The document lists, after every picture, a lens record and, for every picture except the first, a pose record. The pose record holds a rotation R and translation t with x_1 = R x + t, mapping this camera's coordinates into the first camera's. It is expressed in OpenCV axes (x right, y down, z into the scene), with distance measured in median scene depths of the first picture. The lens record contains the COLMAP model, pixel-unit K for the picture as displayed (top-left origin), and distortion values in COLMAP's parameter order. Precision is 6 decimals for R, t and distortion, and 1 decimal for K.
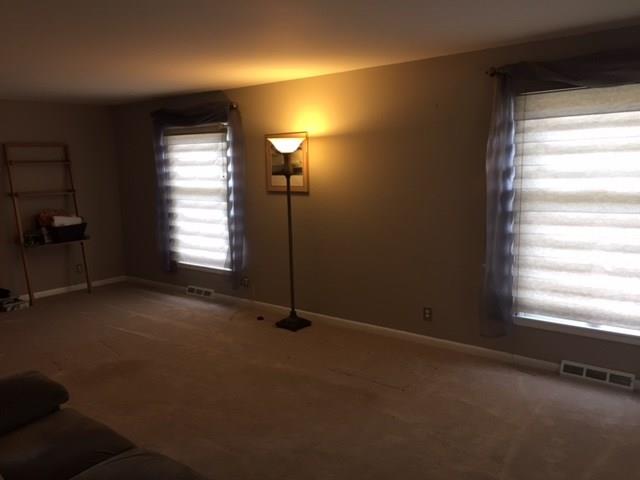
lens RADIAL K [[551.6, 0, 320.0], [0, 551.6, 240.0], [0, 0, 1]] dist [0.006124, -0.003339]
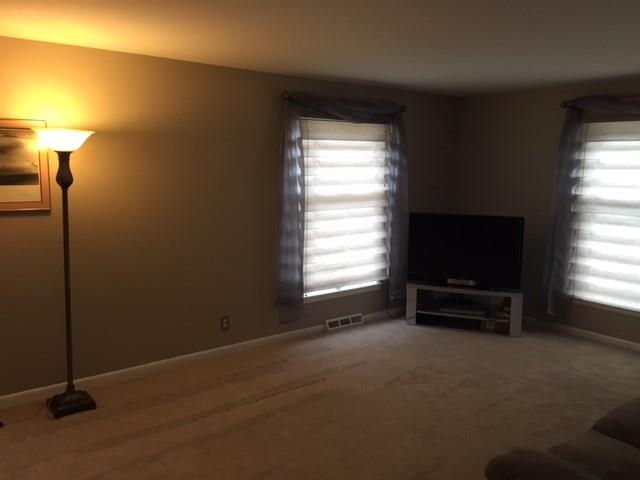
lens RADIAL K [[537.6, 0, 319.6], [0, 537.6, 249.9], [0, 0, 1]] dist [0.062958, -0.001650]
pose [[0.203215, -0.115190, 0.972335, -0.856560], [0.131812, 0.987235, 0.089407, -0.075263], [-0.970221, 0.109997, 0.215804, 0.741952]]
